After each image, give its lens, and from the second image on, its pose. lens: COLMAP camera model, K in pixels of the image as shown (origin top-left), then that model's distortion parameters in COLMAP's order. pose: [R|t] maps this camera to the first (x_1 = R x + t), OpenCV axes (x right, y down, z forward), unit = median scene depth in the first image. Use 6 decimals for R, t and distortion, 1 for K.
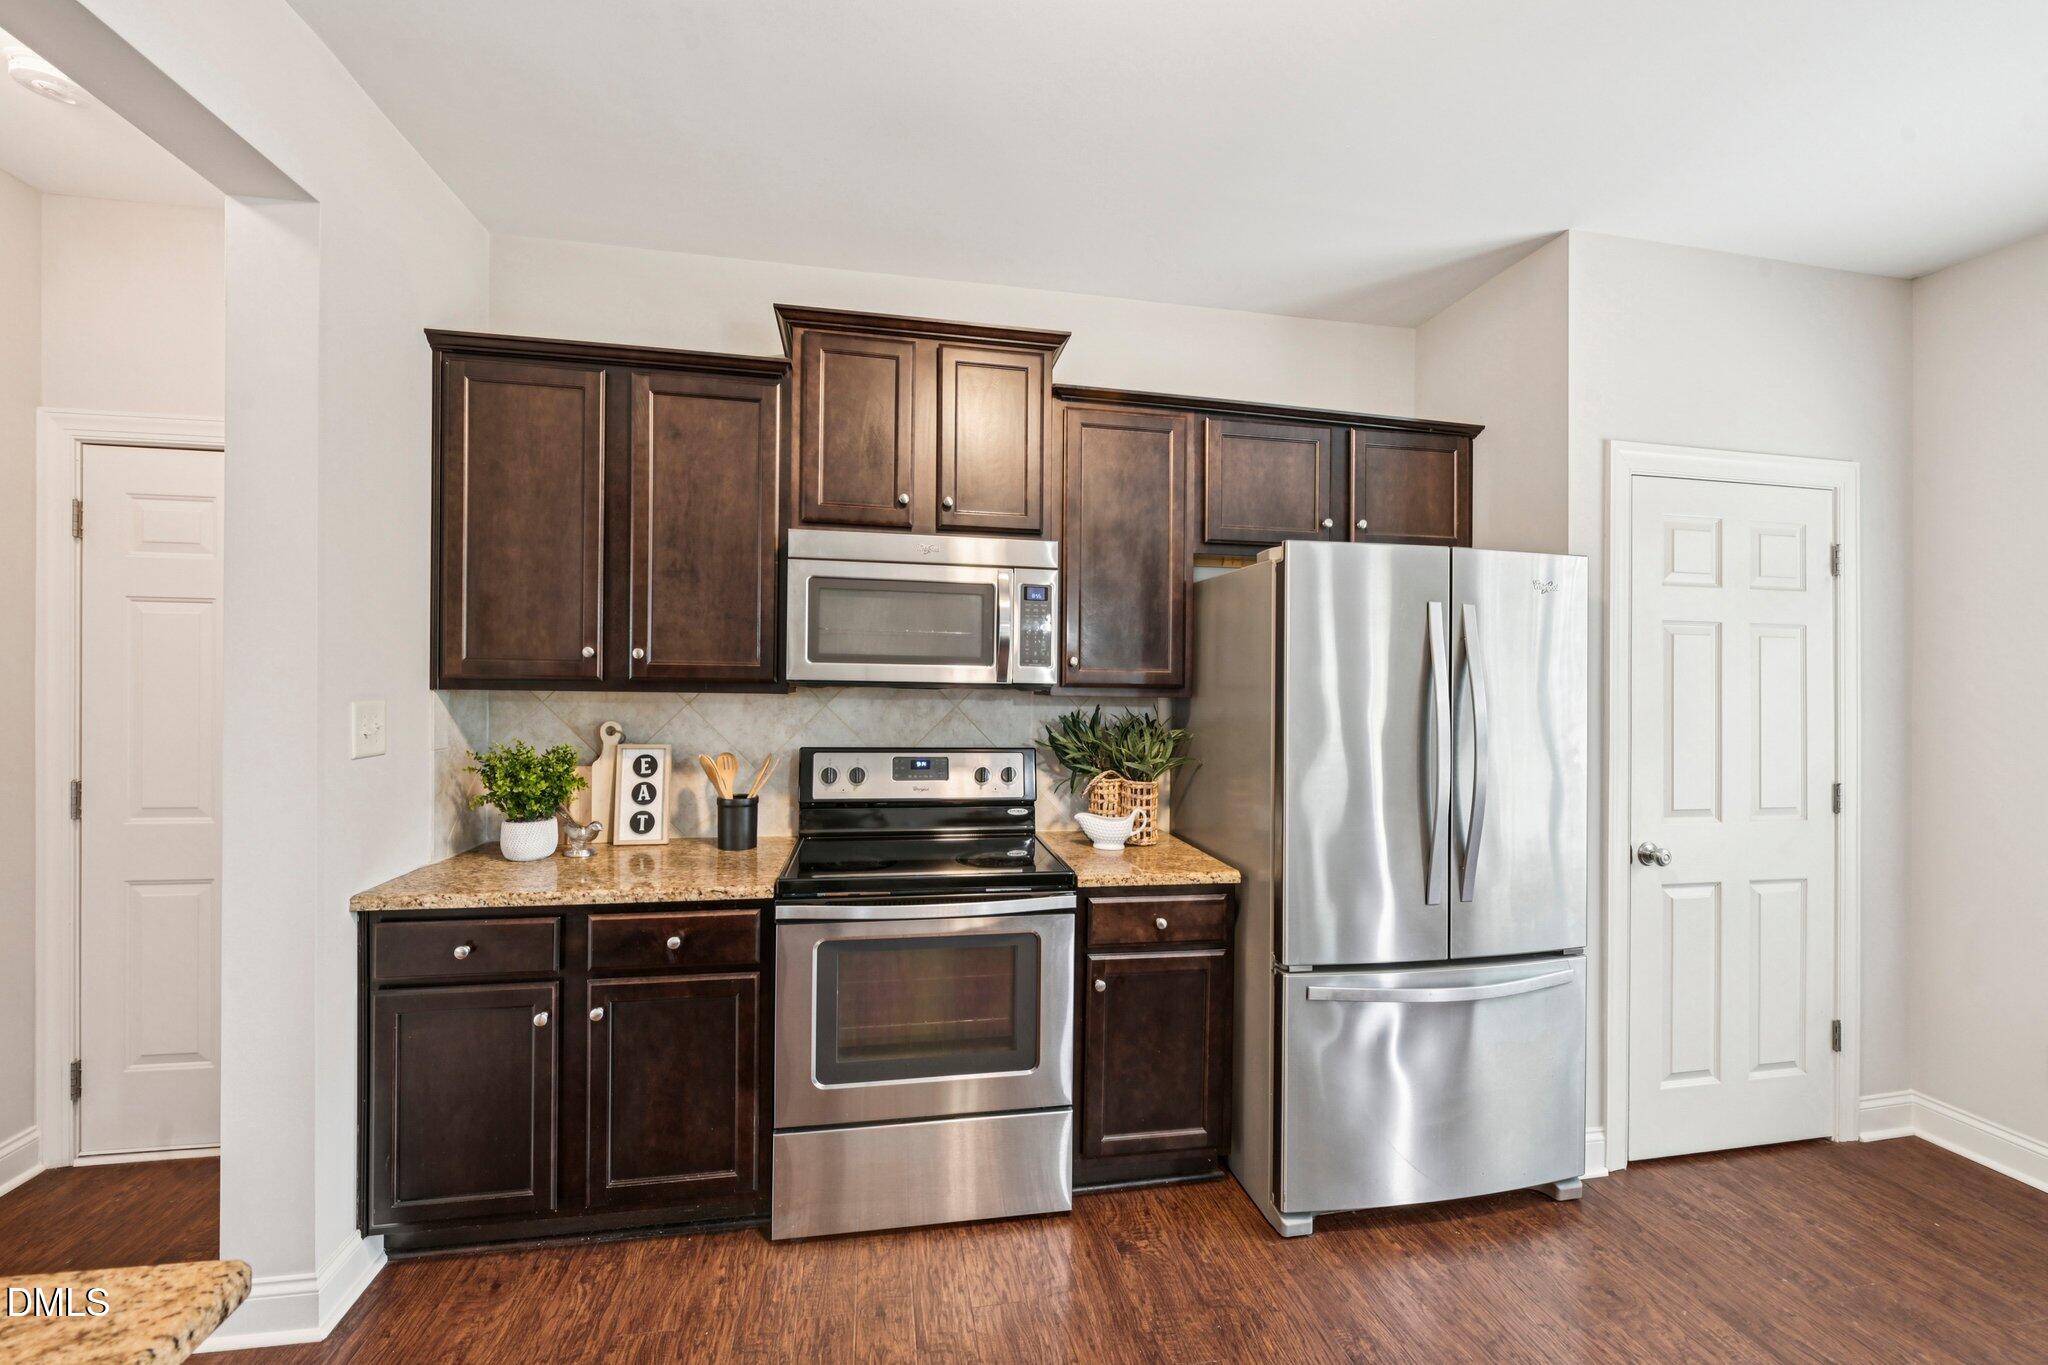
lens RADIAL K [[812.1, 0, 1028.3], [0, 812.1, 678.6], [0, 0, 1]] dist [-0.010209, -0.001201]
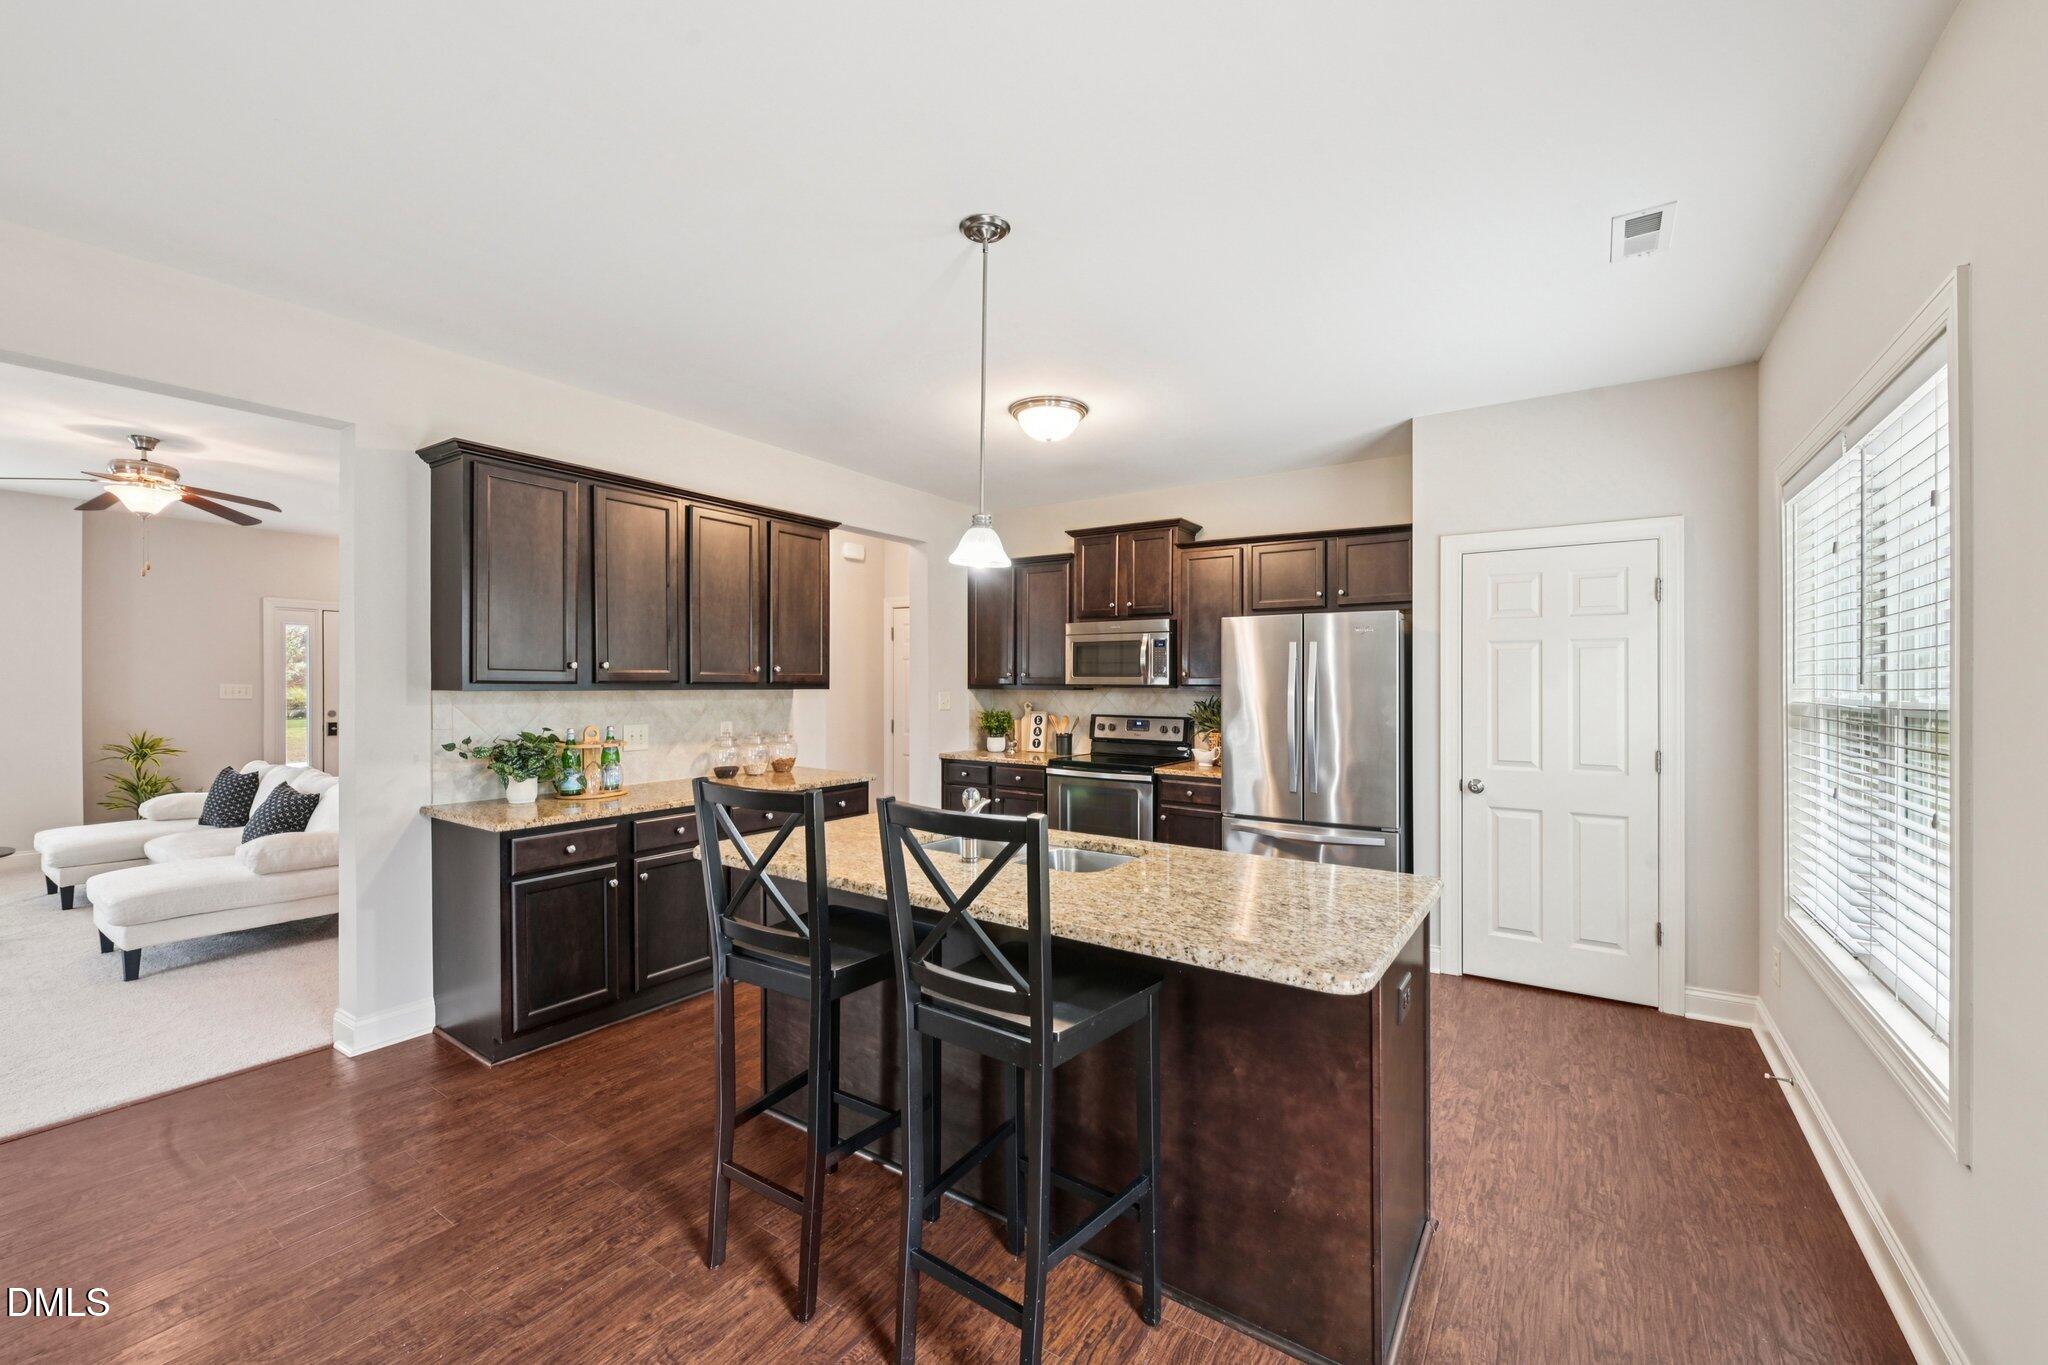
lens RADIAL K [[812.1, 0, 1008.4], [0, 812.1, 691.3], [0, 0, 1]] dist [-0.010209, -0.001201]
pose [[0.695054, -0.004868, -0.718941, 1.265846], [0.009354, 0.999954, 0.002273, 0.013994], [0.718897, -0.008305, 0.695067, -0.791316]]
